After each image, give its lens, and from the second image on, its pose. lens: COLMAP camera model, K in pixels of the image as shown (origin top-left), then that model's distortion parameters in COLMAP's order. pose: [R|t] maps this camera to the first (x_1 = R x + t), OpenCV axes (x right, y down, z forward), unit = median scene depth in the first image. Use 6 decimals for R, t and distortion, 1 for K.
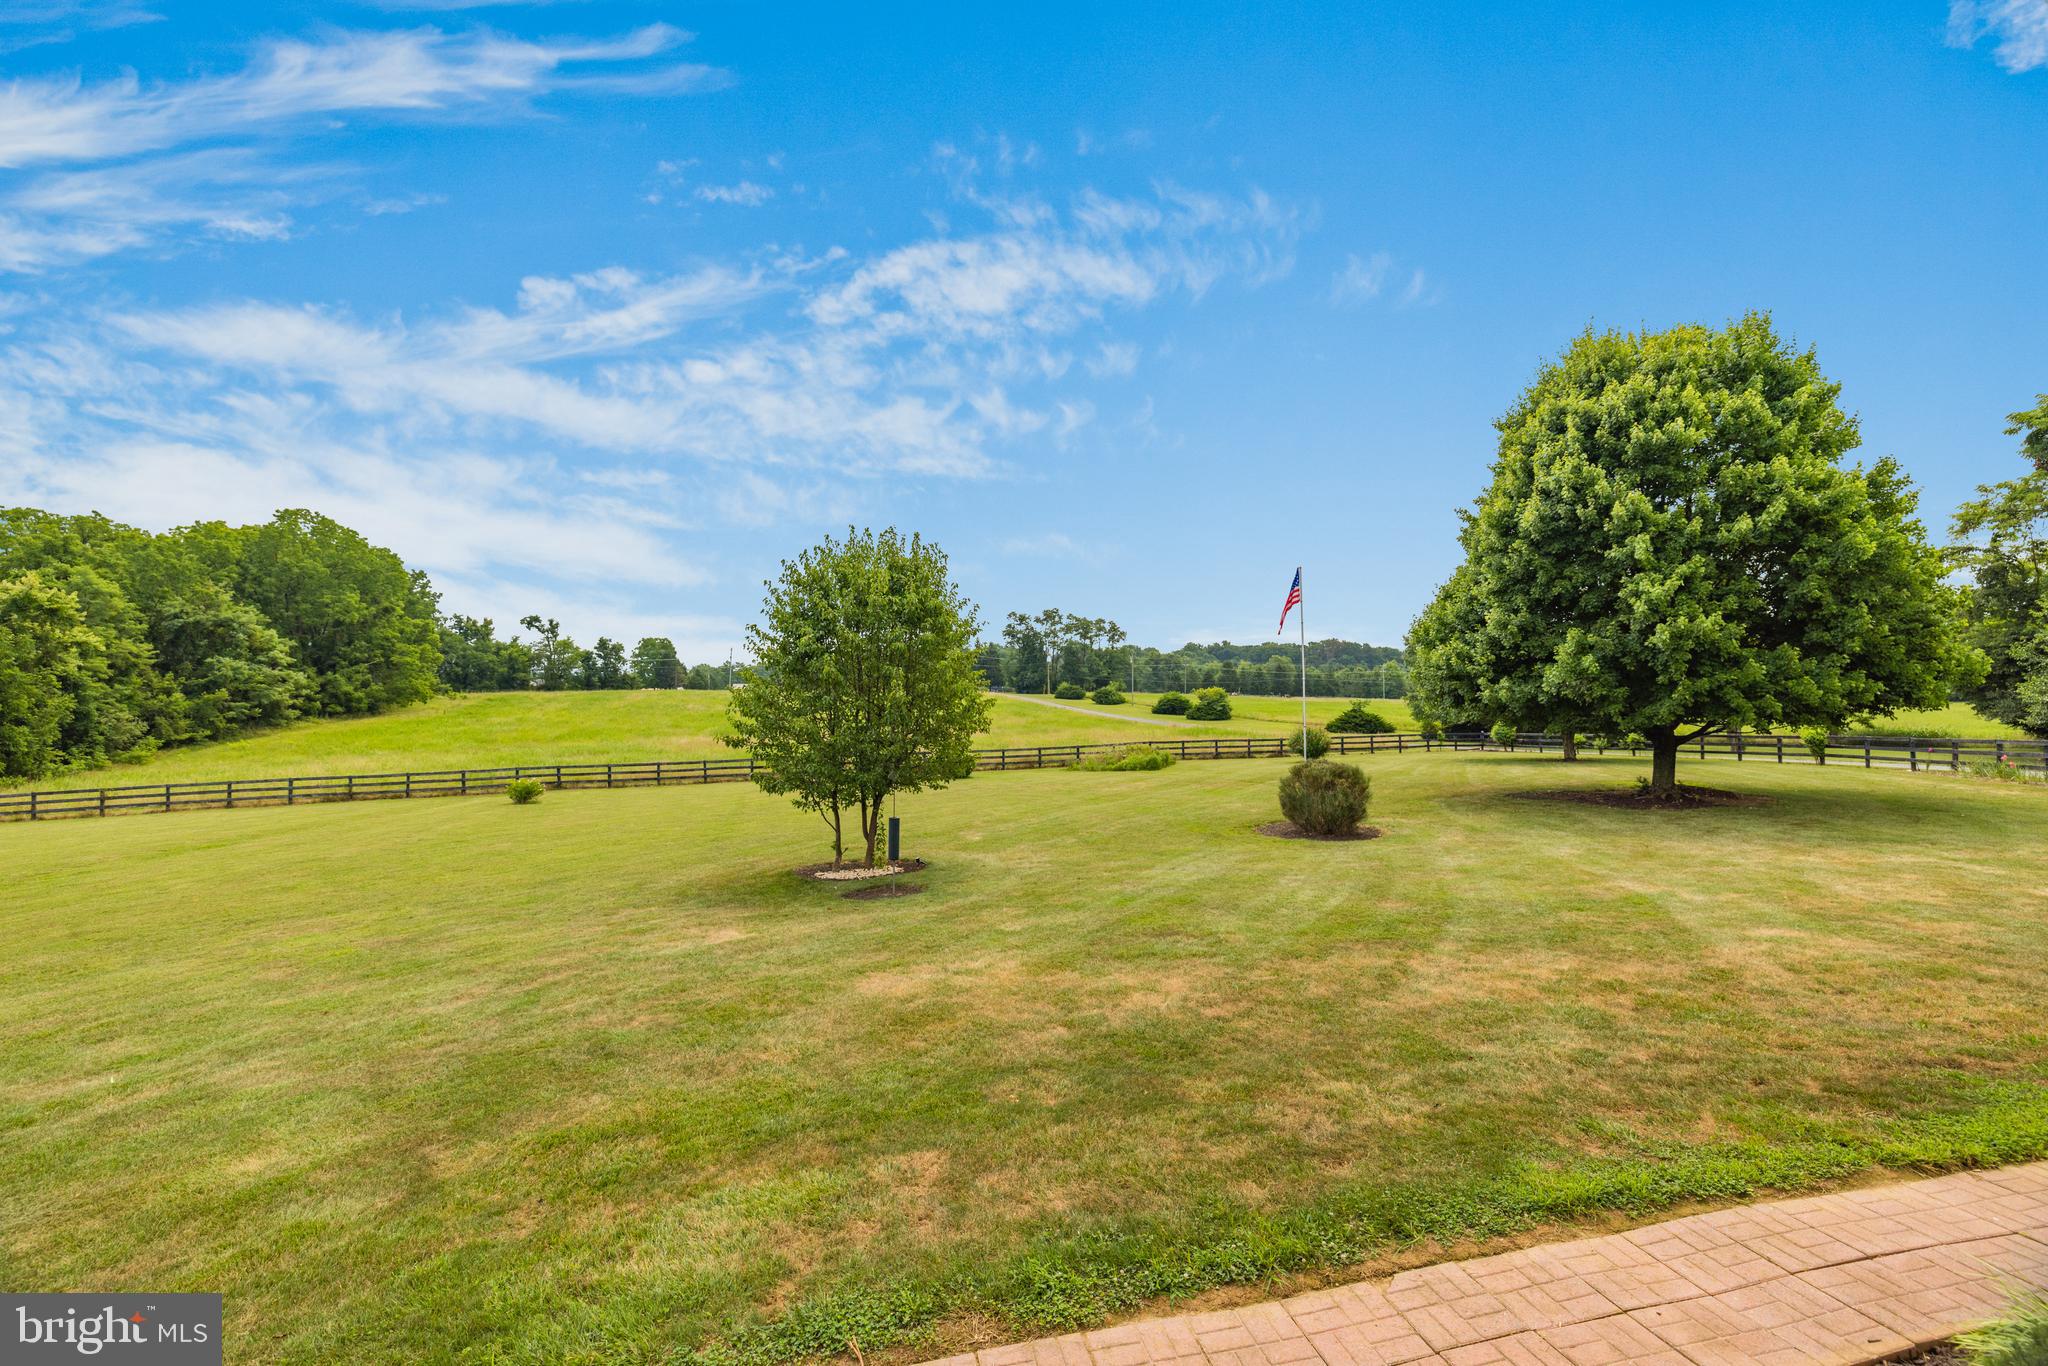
lens RADIAL K [[862.6, 0, 1019.0], [0, 862.6, 670.4], [0, 0, 1]] dist [0.000113, 0.000554]
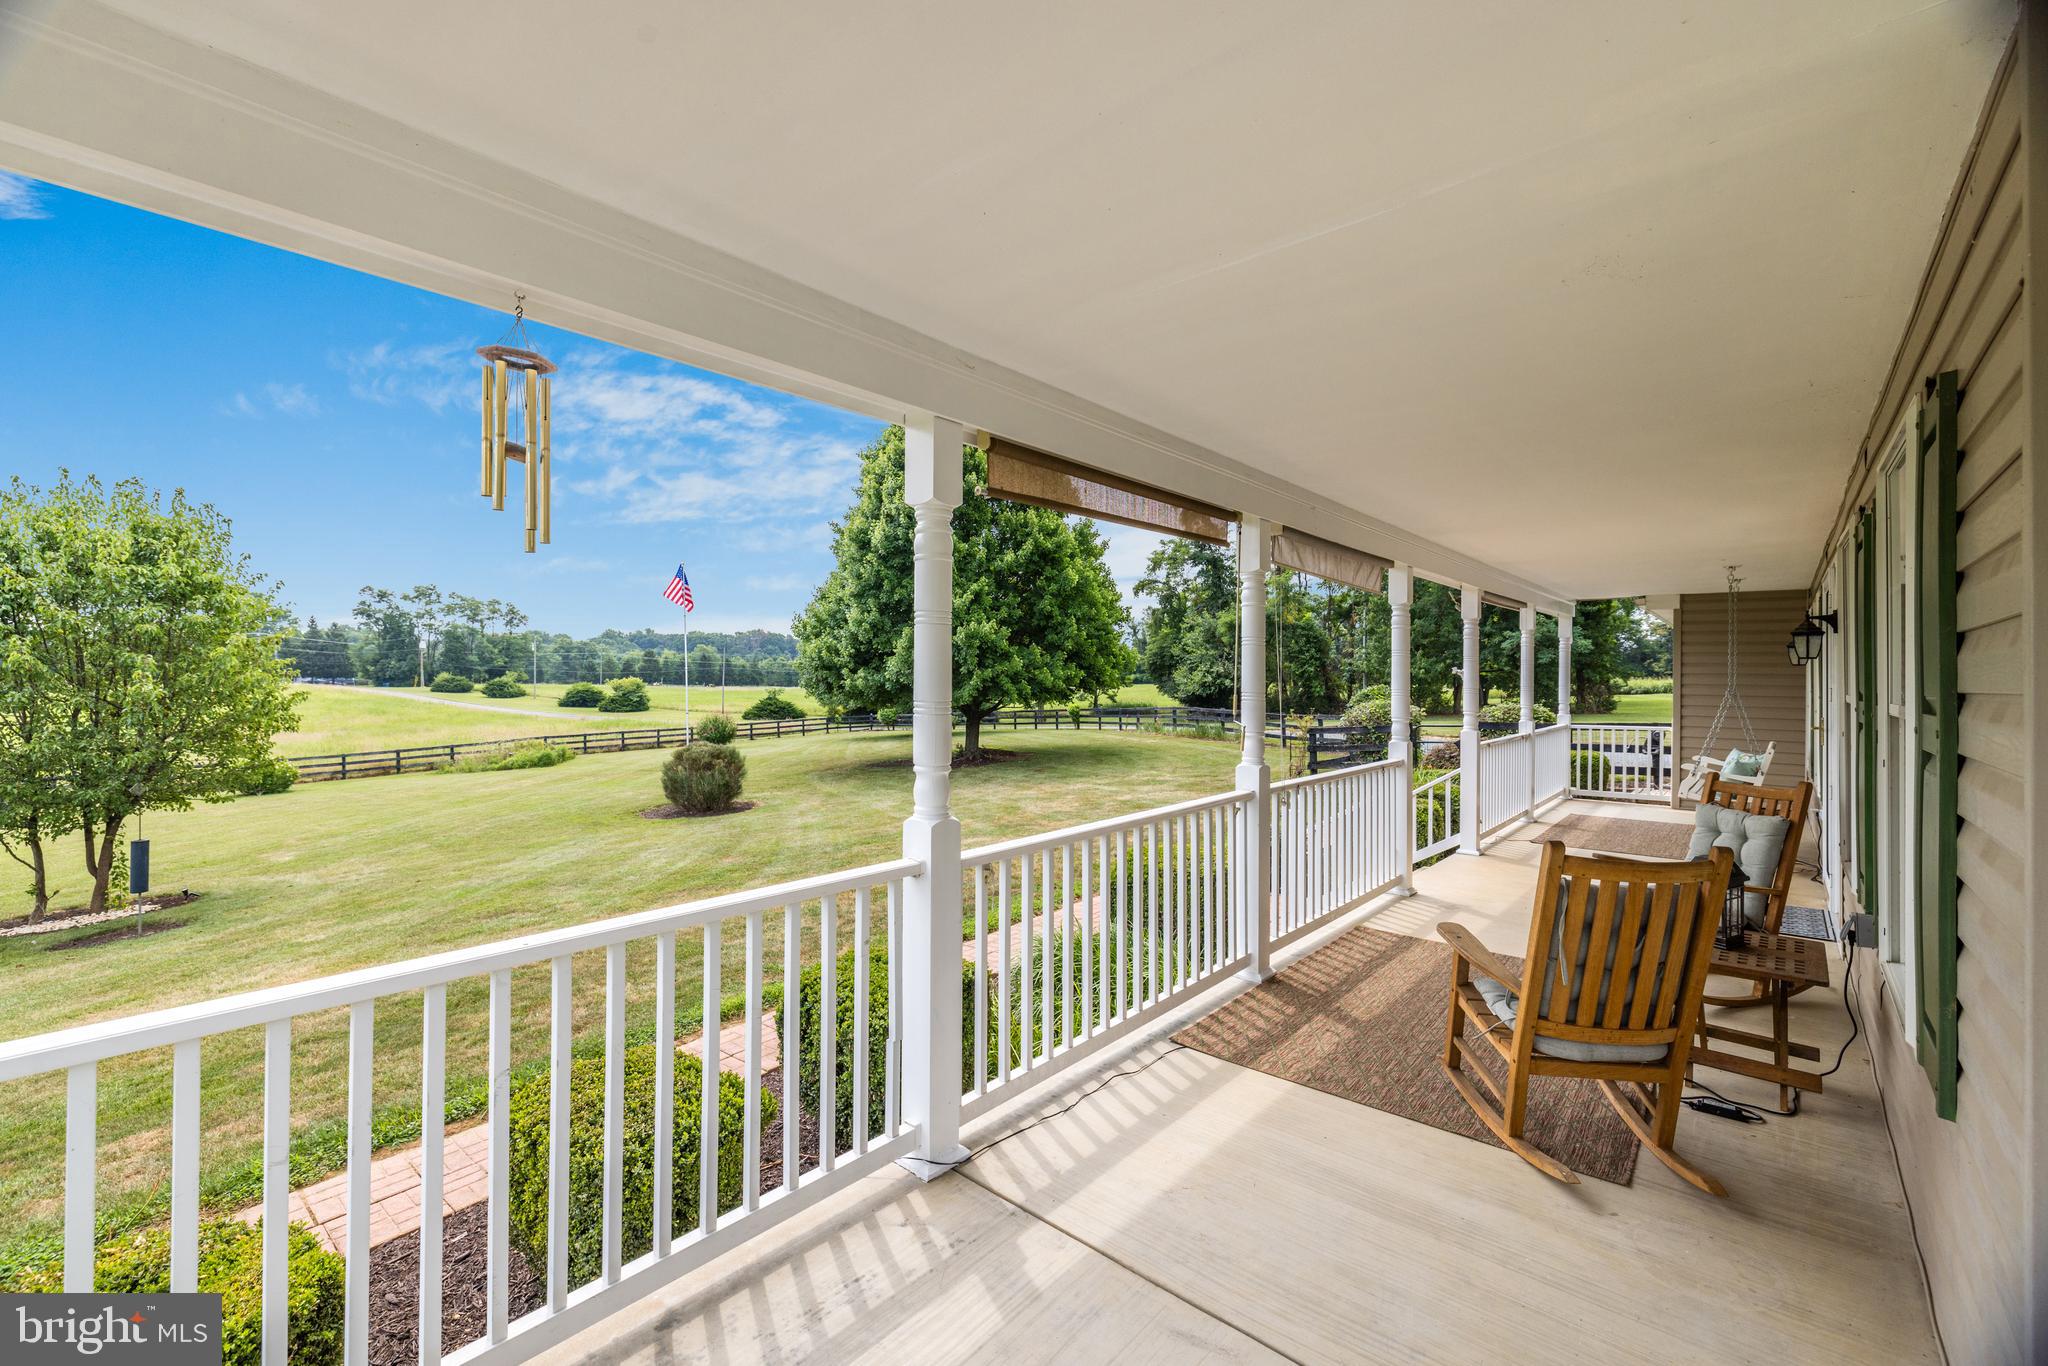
lens RADIAL K [[862.6, 0, 1019.0], [0, 862.6, 670.4], [0, 0, 1]] dist [0.000113, 0.000554]
pose [[0.804872, -0.002323, 0.593444, 0.027477], [-0.004887, 0.999932, 0.010543, -0.001014], [-0.593429, -0.011386, 0.804806, -0.098858]]
